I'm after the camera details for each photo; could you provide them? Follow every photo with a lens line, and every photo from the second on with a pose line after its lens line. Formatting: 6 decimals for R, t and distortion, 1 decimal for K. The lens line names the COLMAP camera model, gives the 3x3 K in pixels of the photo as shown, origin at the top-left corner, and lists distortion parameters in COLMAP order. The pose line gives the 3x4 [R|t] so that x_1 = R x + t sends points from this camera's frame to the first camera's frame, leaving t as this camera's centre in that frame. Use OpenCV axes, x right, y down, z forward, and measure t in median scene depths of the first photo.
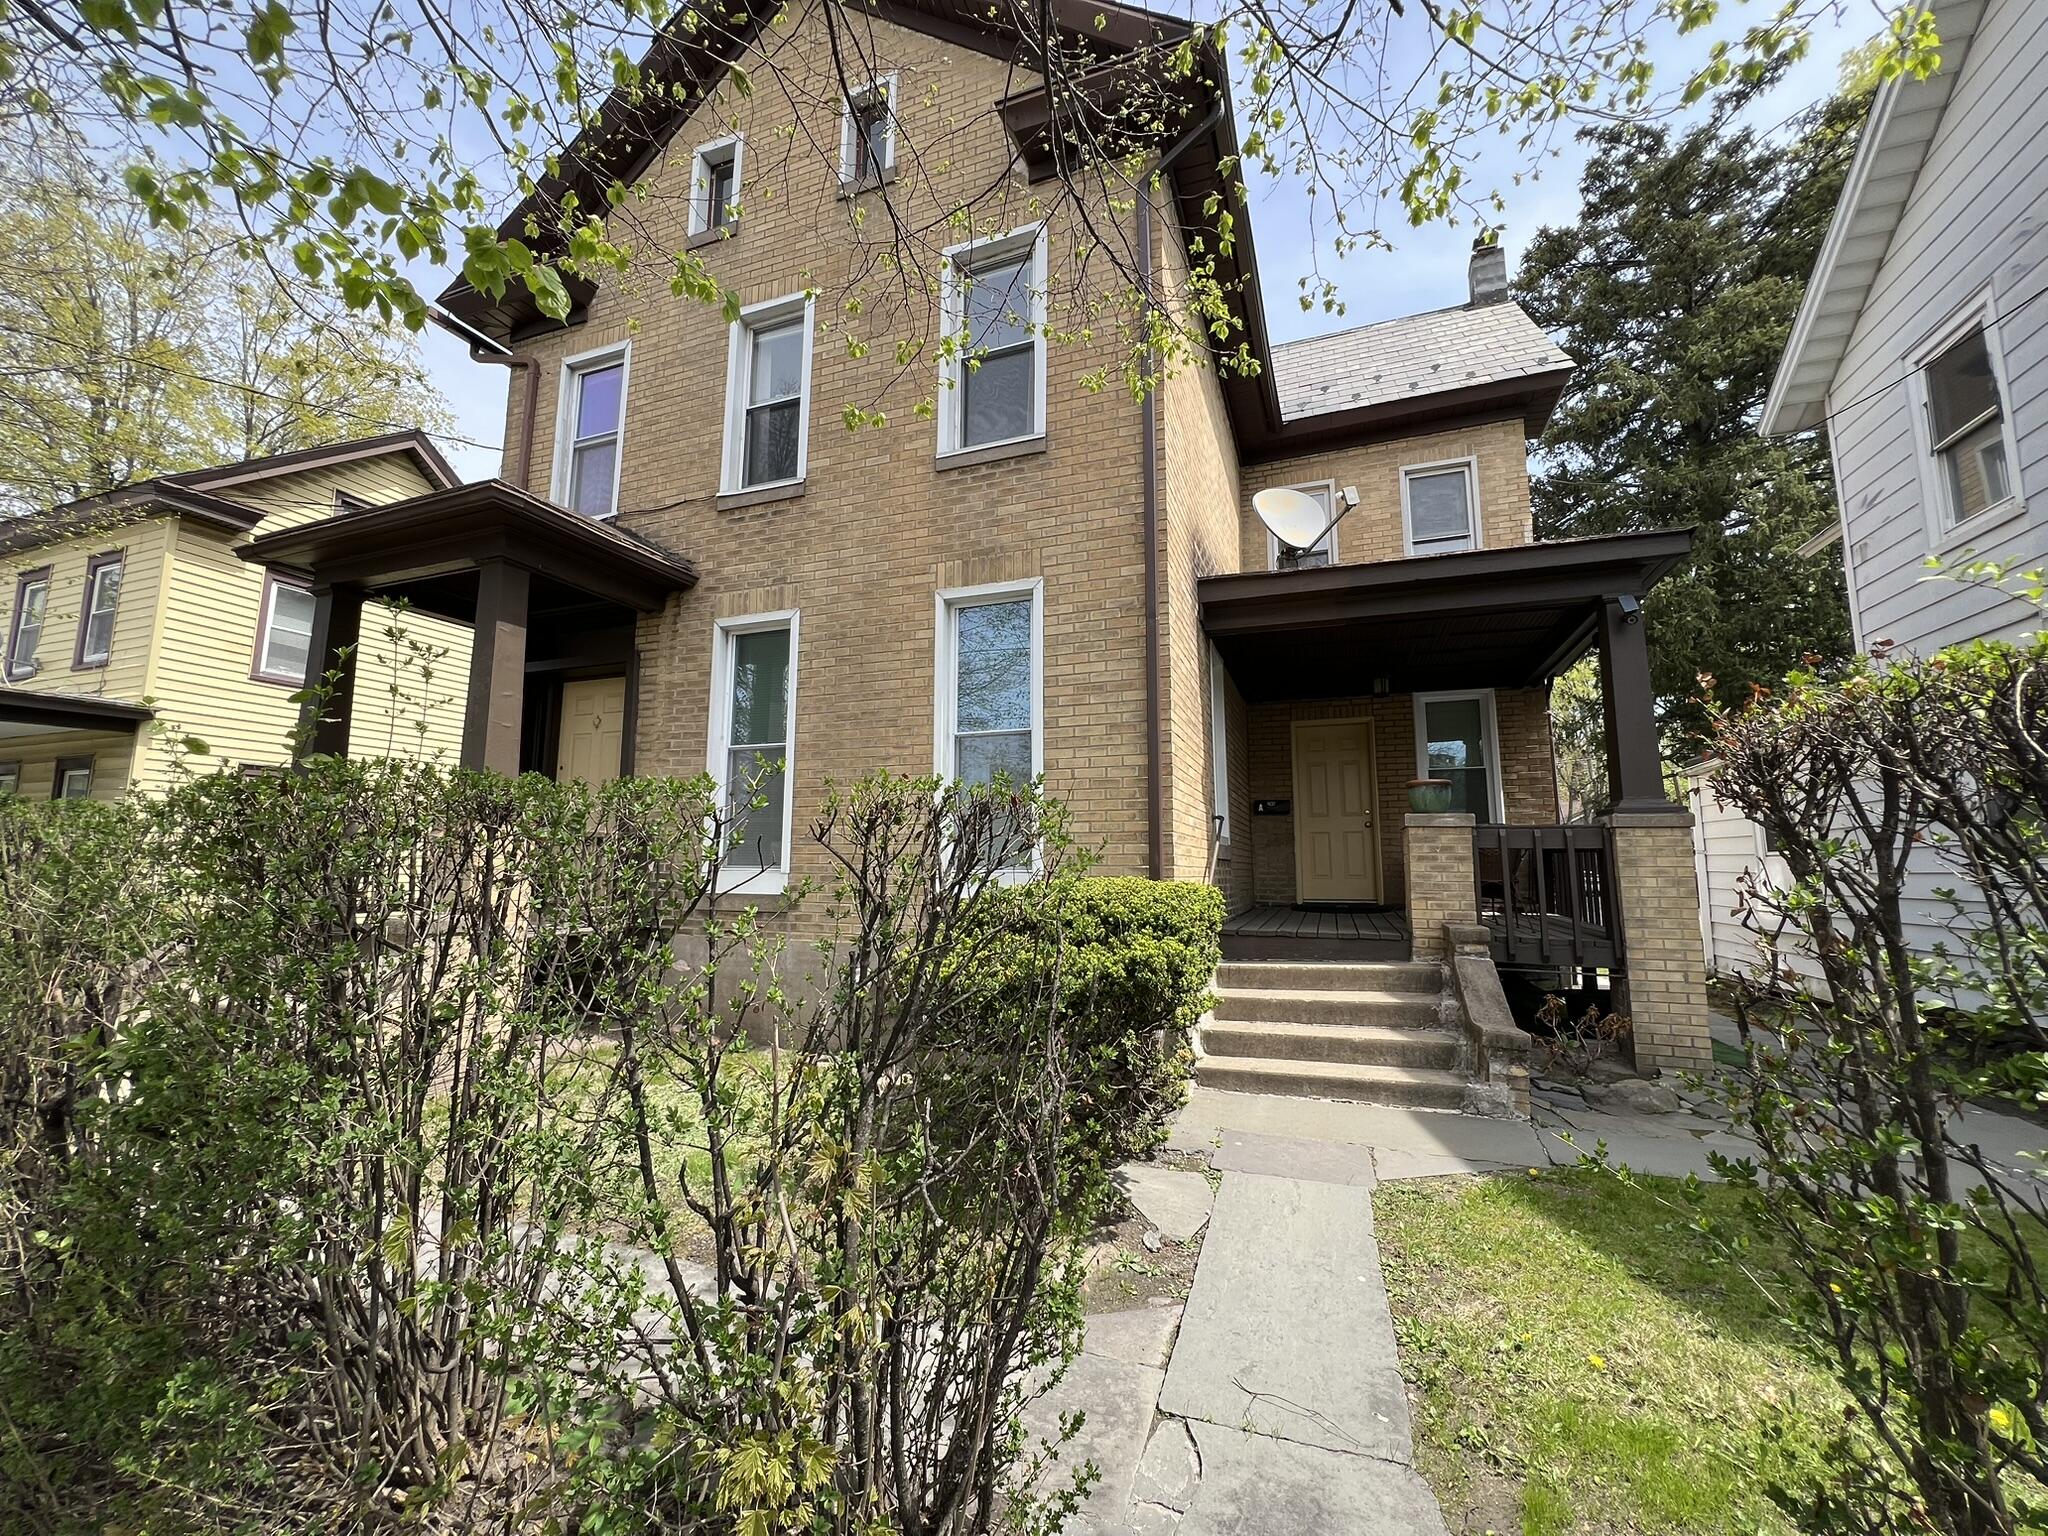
lens RADIAL K [[820.4, 0, 1019.2], [0, 820.4, 766.1], [0, 0, 1]] dist [0.000155, 0.000018]
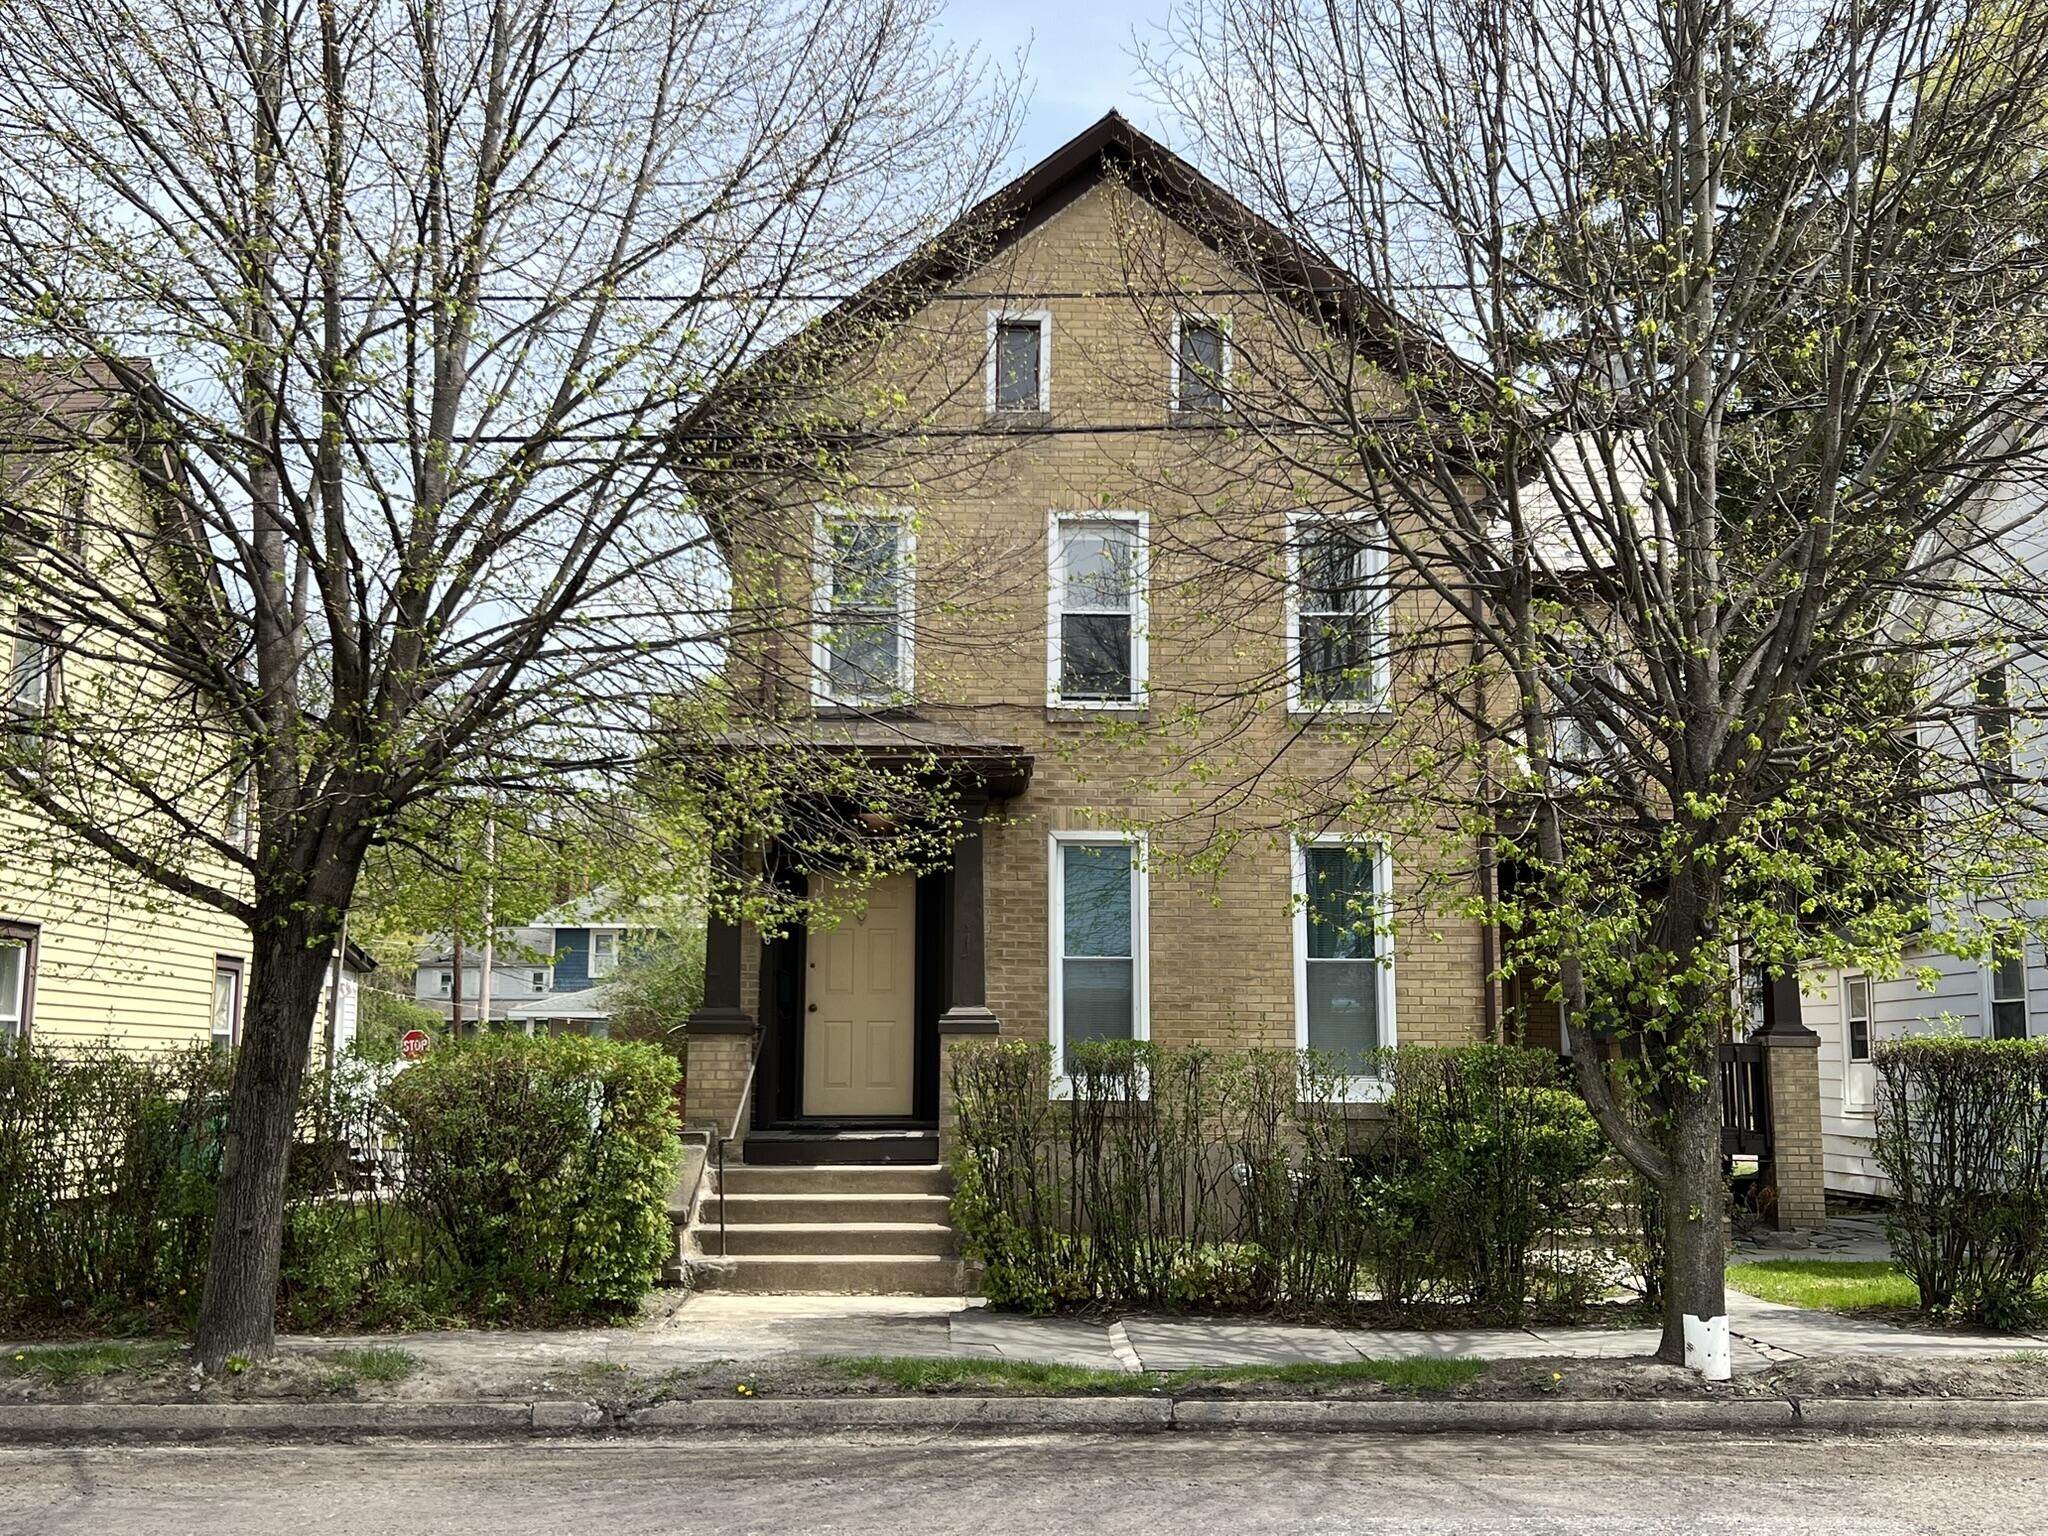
lens RADIAL K [[2074.5, 0, 1026.6], [0, 2074.5, 777.2], [0, 0, 1]] dist [0.092791, -0.165871]
pose [[0.927772, 0.050563, 0.369706, -1.418130], [-0.046515, 0.998720, -0.019860, -0.202260], [-0.370237, 0.001229, 0.928937, -1.448971]]
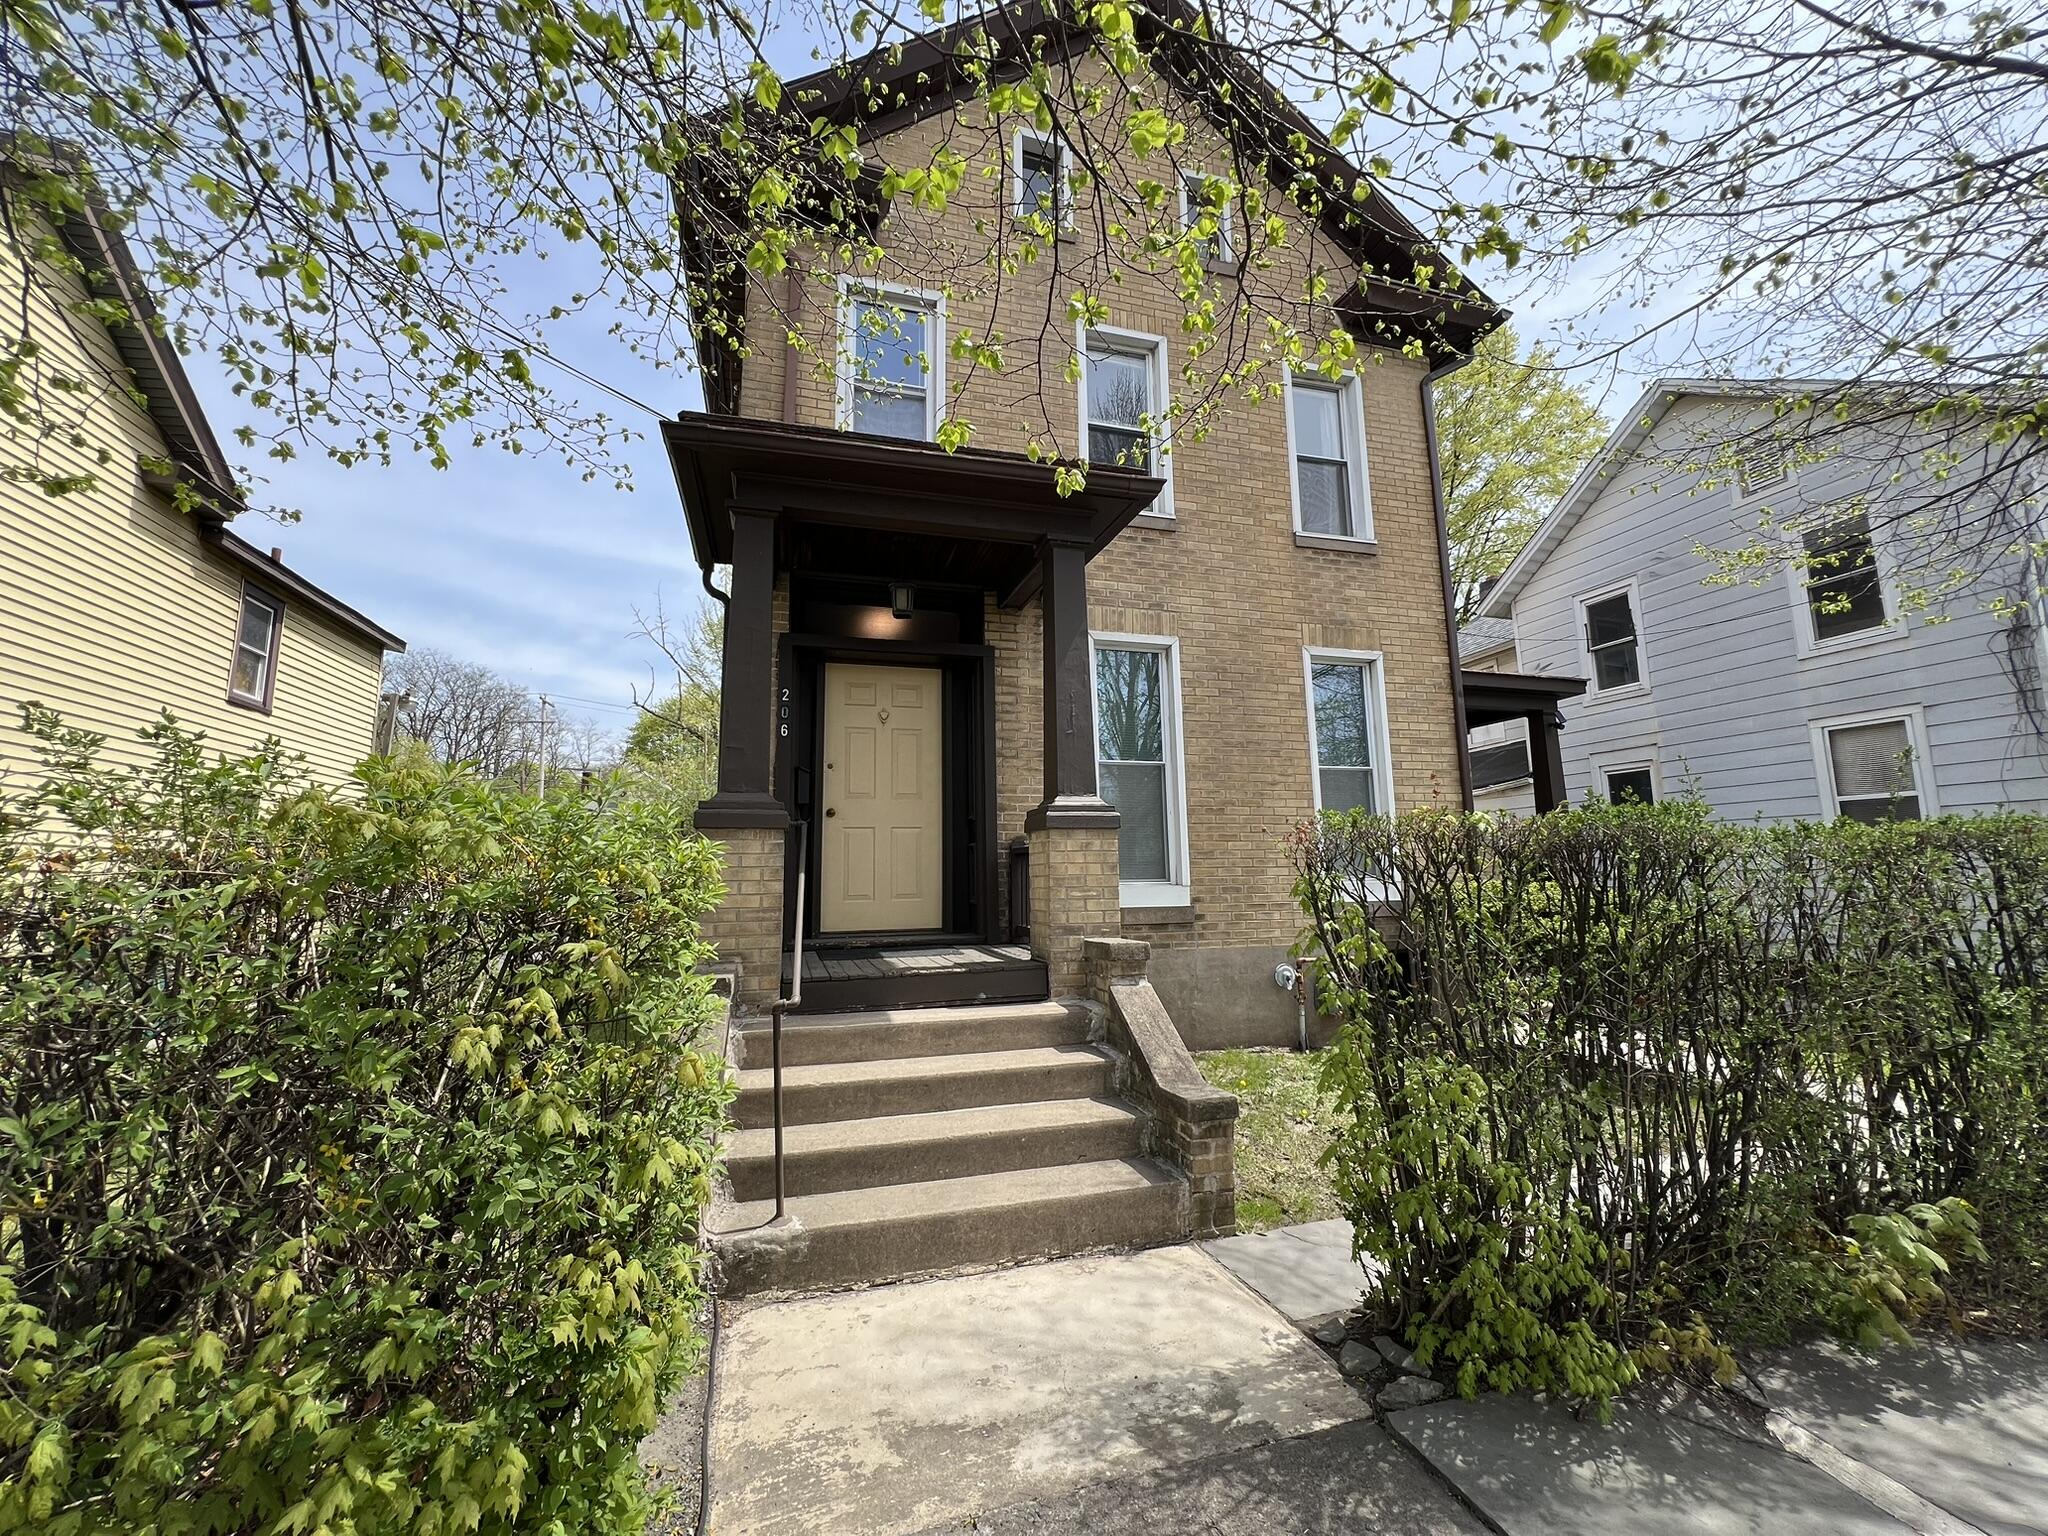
lens RADIAL K [[820.4, 0, 1019.2], [0, 820.4, 766.1], [0, 0, 1]] dist [0.000155, 0.000018]
pose [[0.799600, 0.066033, 0.596892, -1.060834], [-0.056321, 0.997801, -0.034937, 0.023923], [-0.597886, -0.005682, 0.801561, 0.269806]]
